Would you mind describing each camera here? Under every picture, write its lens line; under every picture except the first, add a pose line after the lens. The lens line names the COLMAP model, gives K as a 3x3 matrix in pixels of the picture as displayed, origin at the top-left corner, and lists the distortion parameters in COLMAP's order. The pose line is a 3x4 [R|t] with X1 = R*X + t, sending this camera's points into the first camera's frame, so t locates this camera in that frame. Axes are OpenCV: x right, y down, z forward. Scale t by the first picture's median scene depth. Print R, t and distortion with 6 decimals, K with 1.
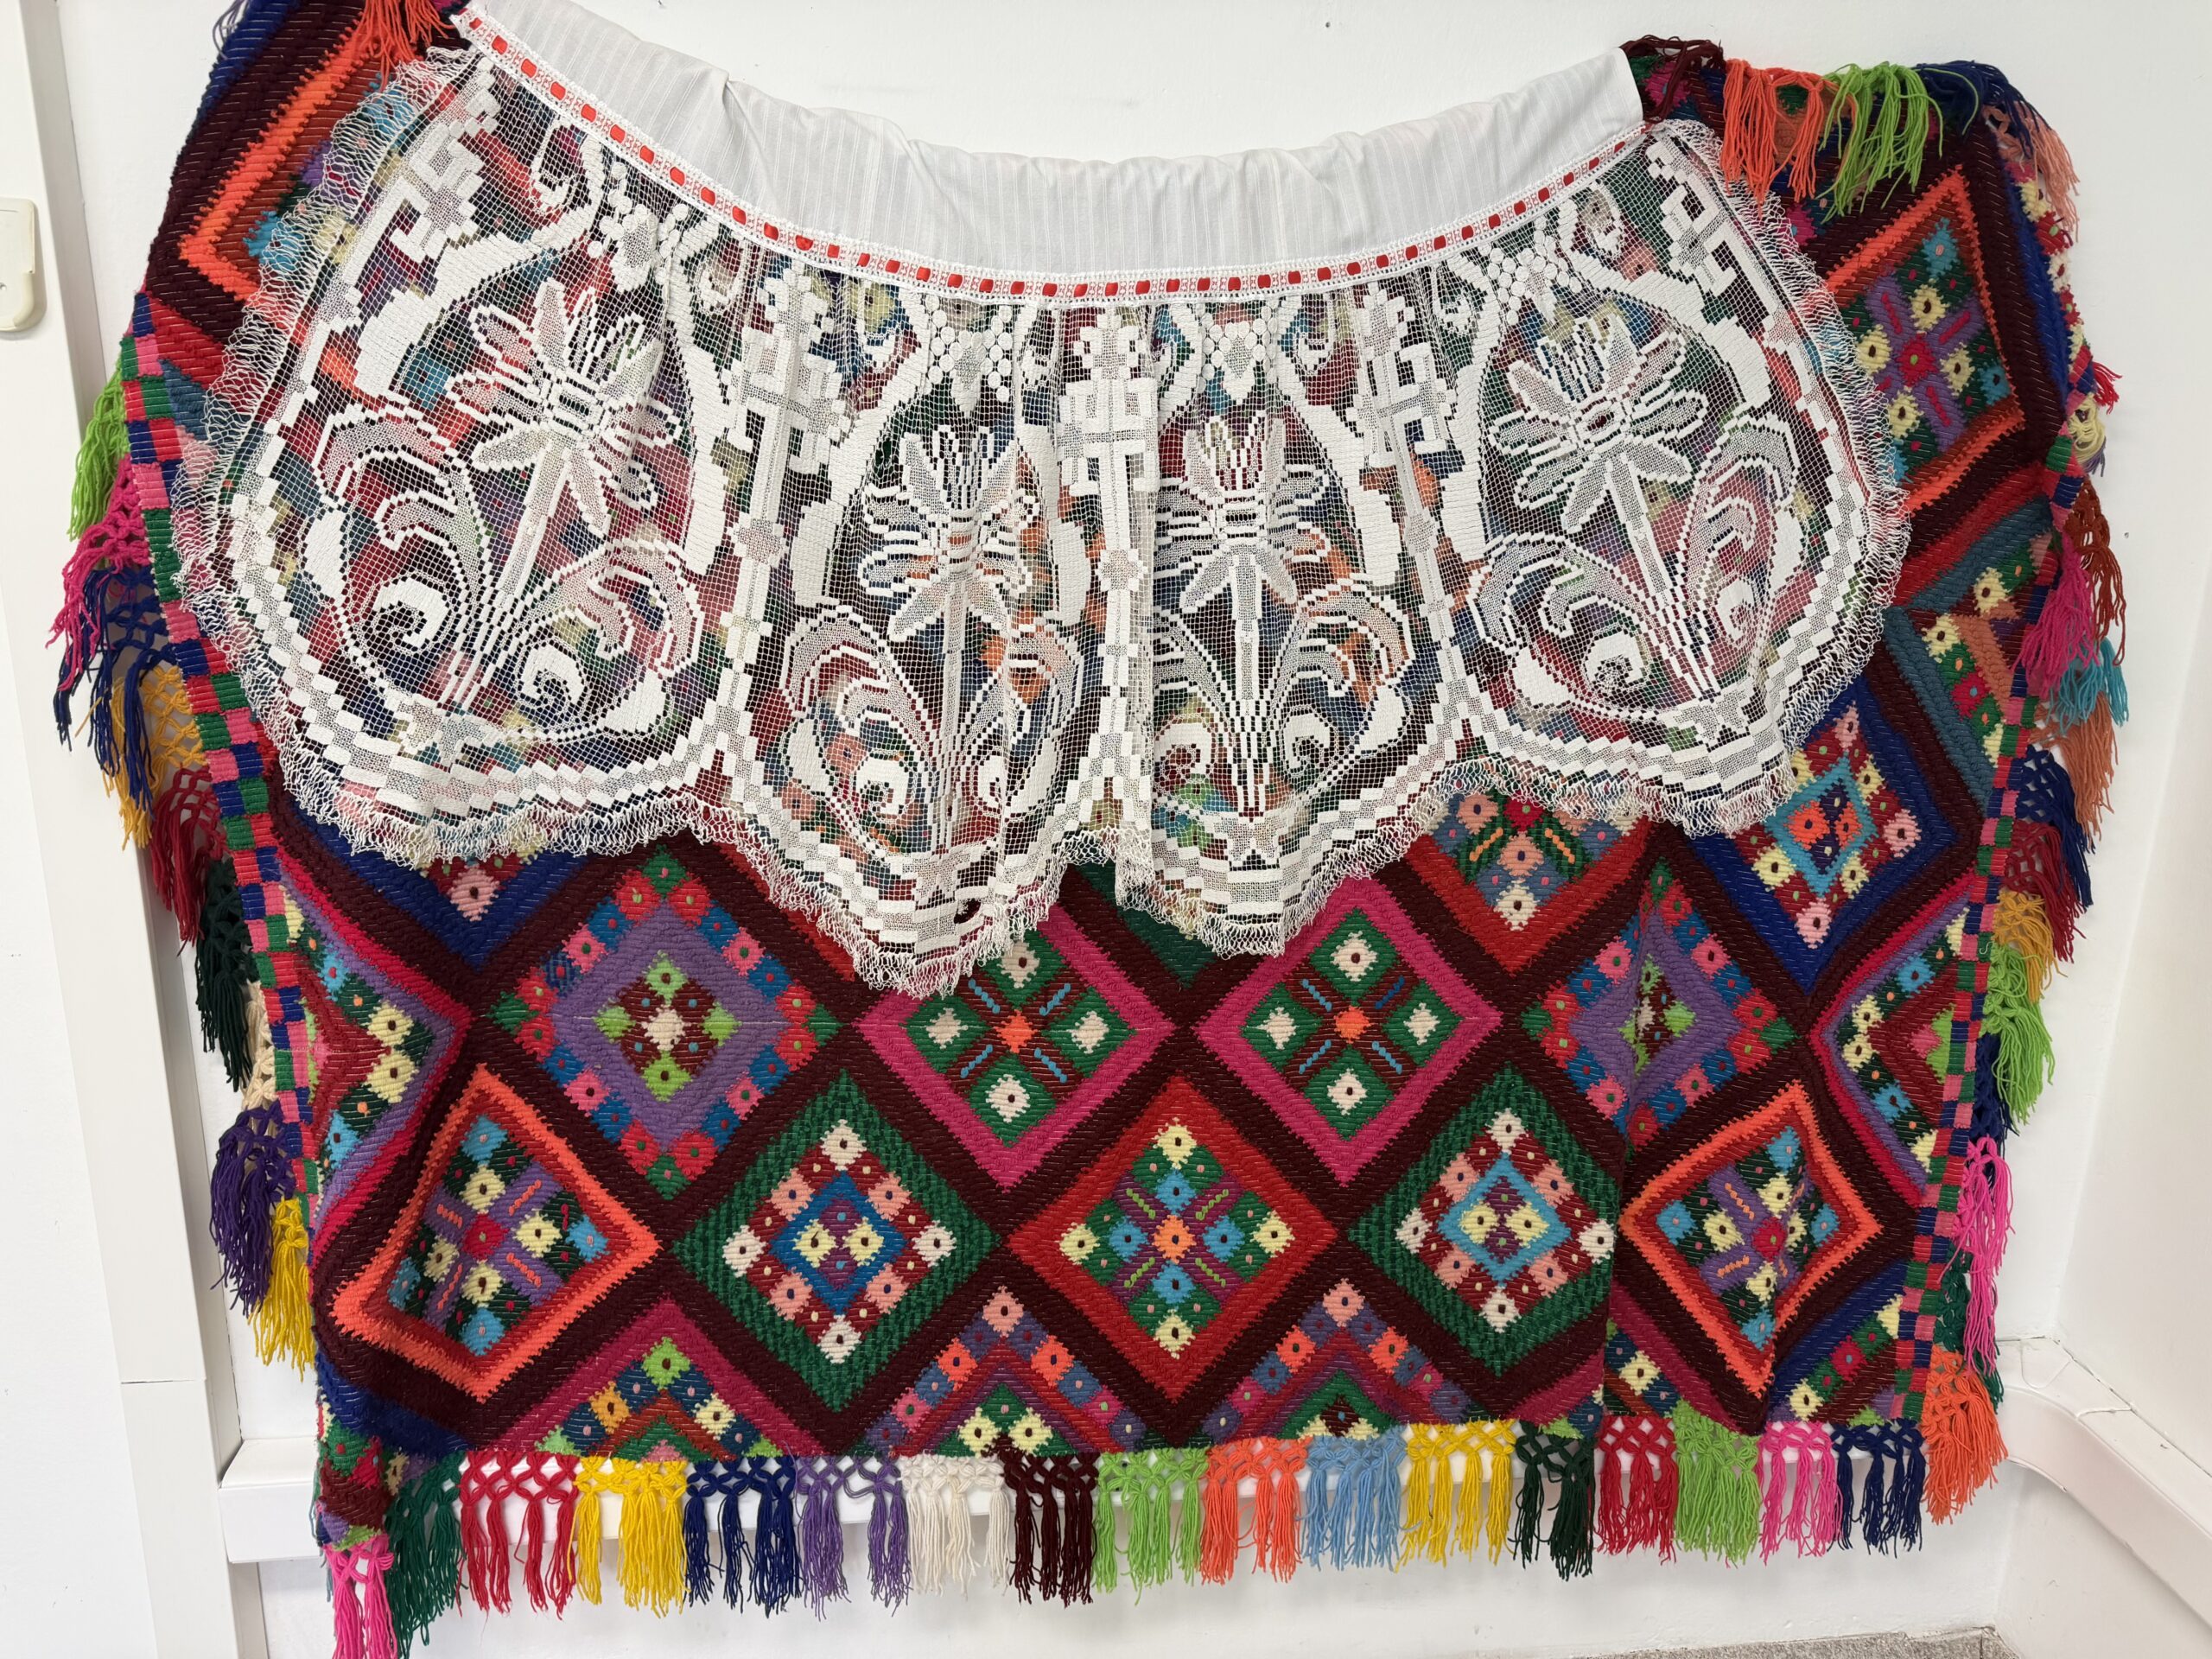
lens RADIAL K [[1583.4, 0, 1109.1], [0, 1583.4, 853.4], [0, 0, 1]] dist [0.021891, -0.020877]
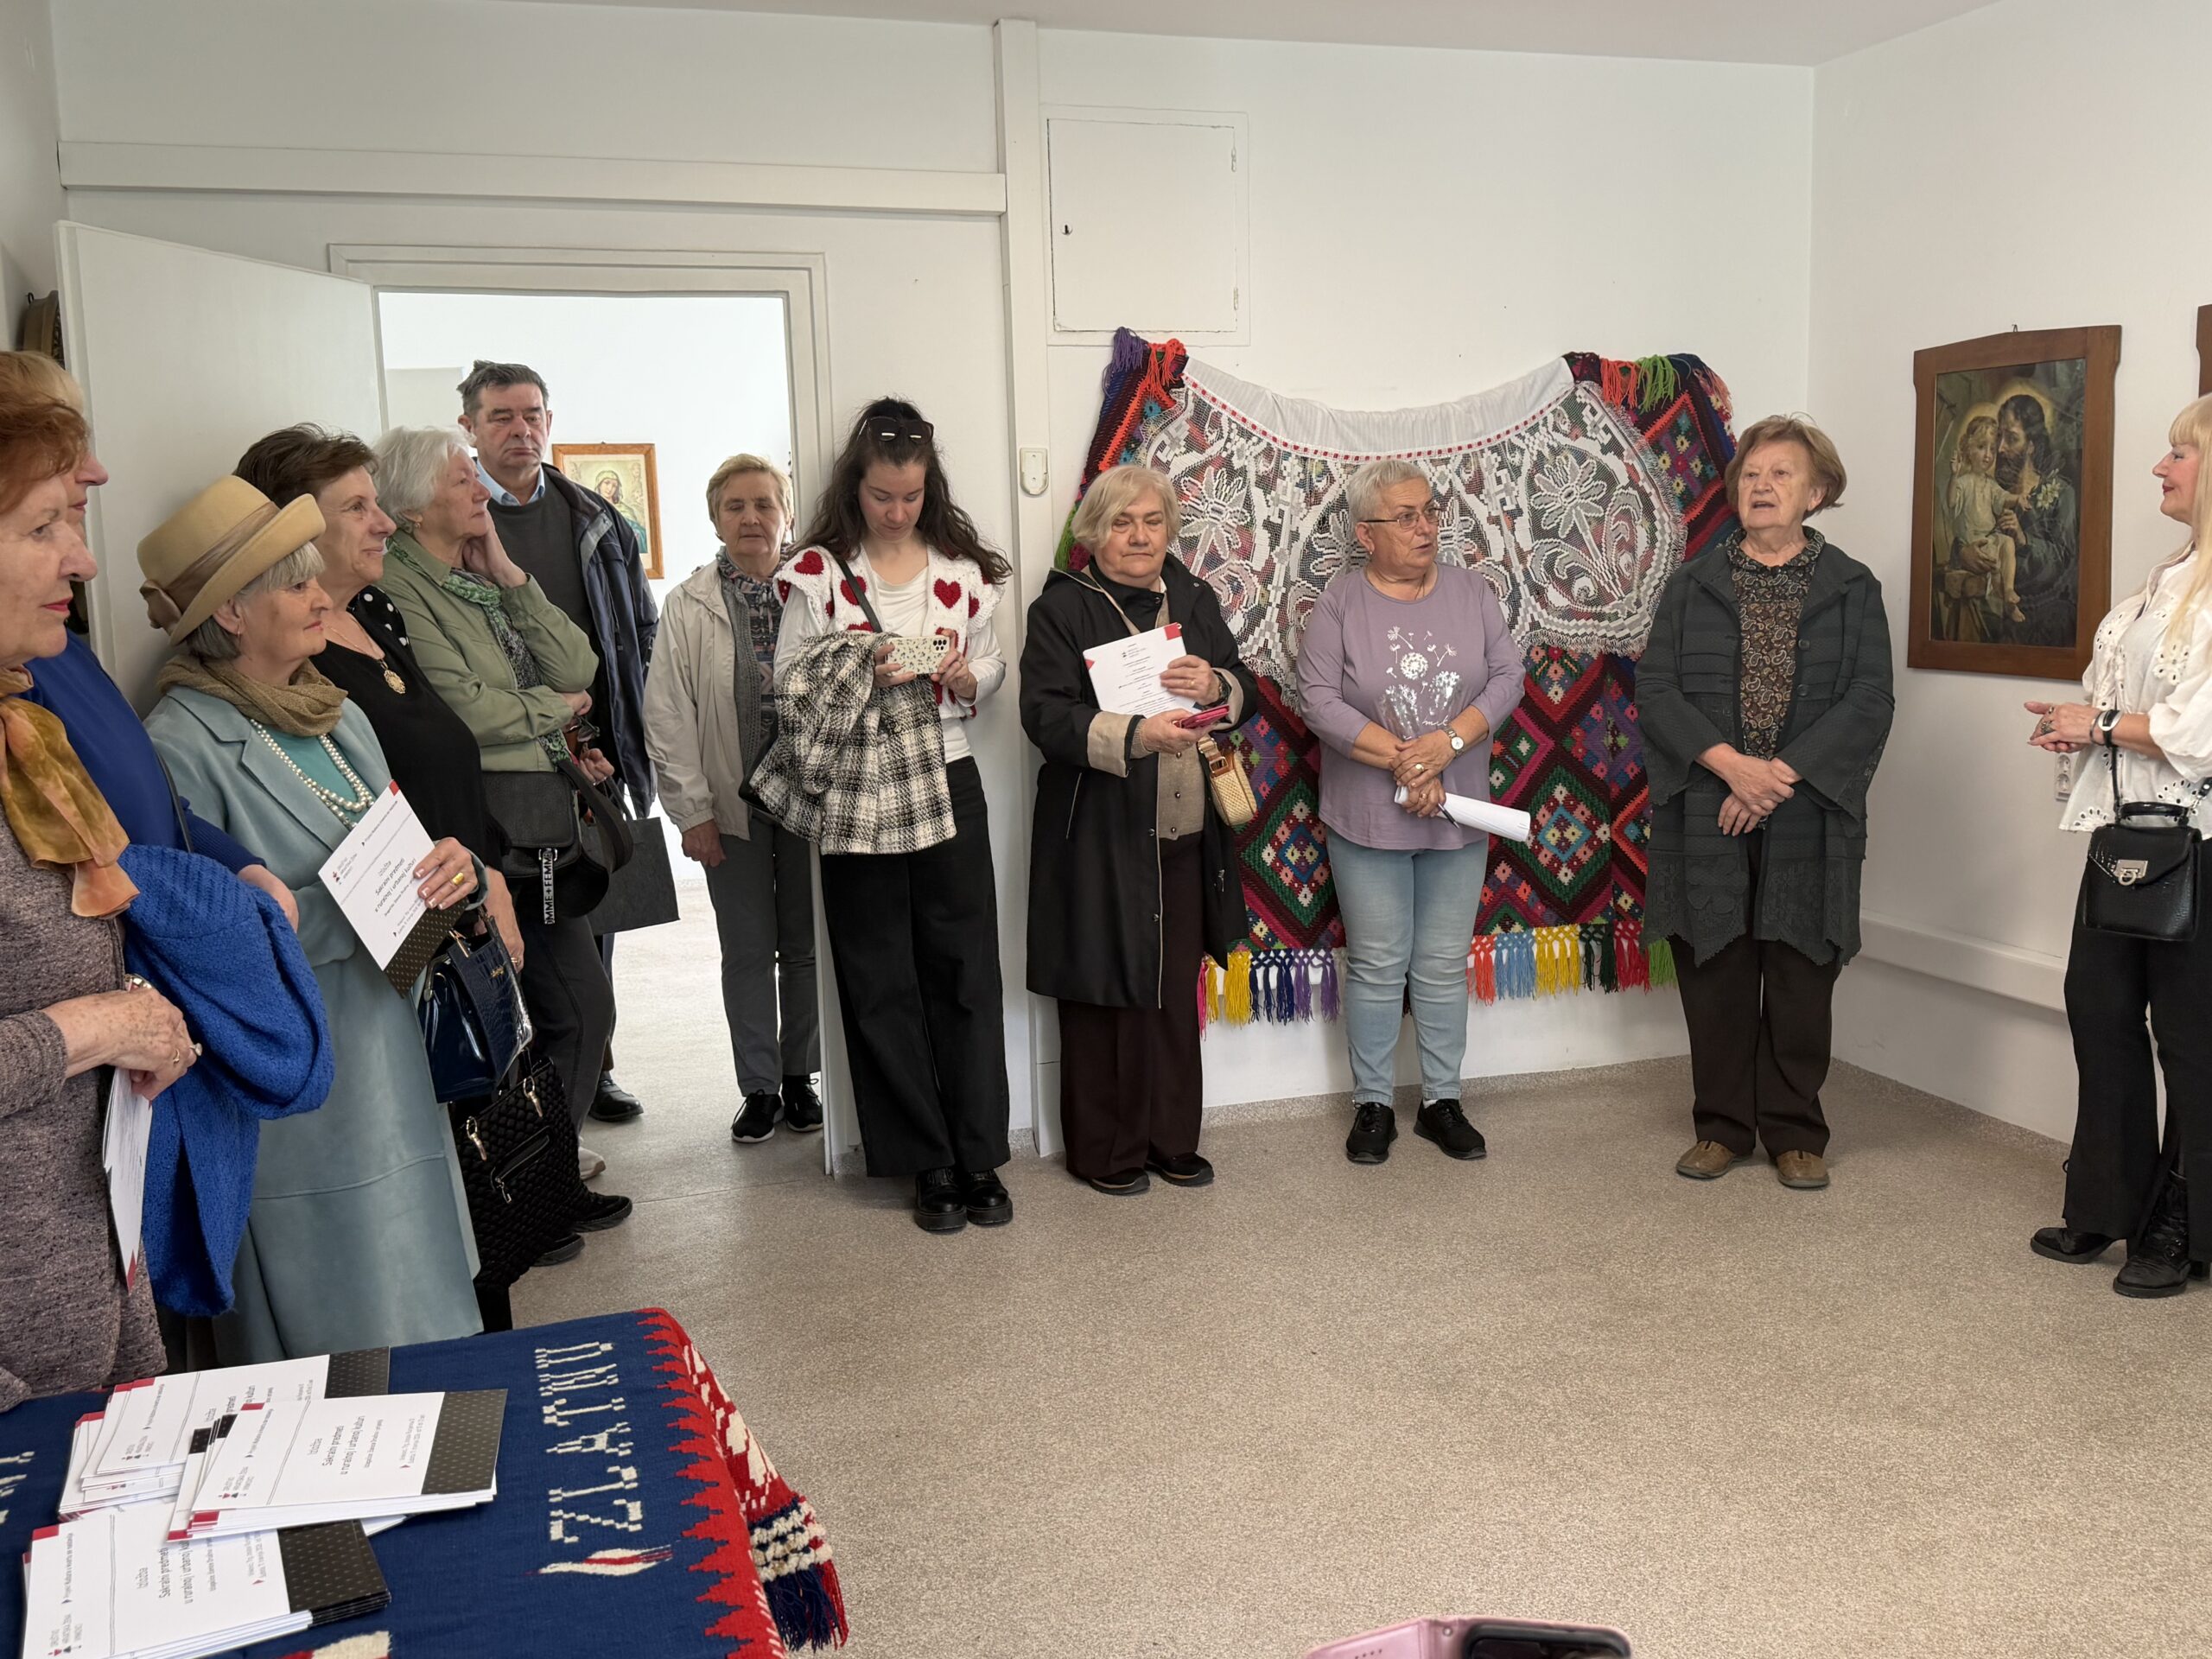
lens RADIAL K [[2087.3, 0, 1104.8], [0, 2087.3, 834.0], [0, 0, 1]] dist [0.063229, -0.140496]
pose [[0.979264, -0.084191, 0.184264, -1.063823], [0.104464, 0.989158, -0.103220, 0.525453], [-0.173576, 0.120328, 0.977442, -2.050150]]
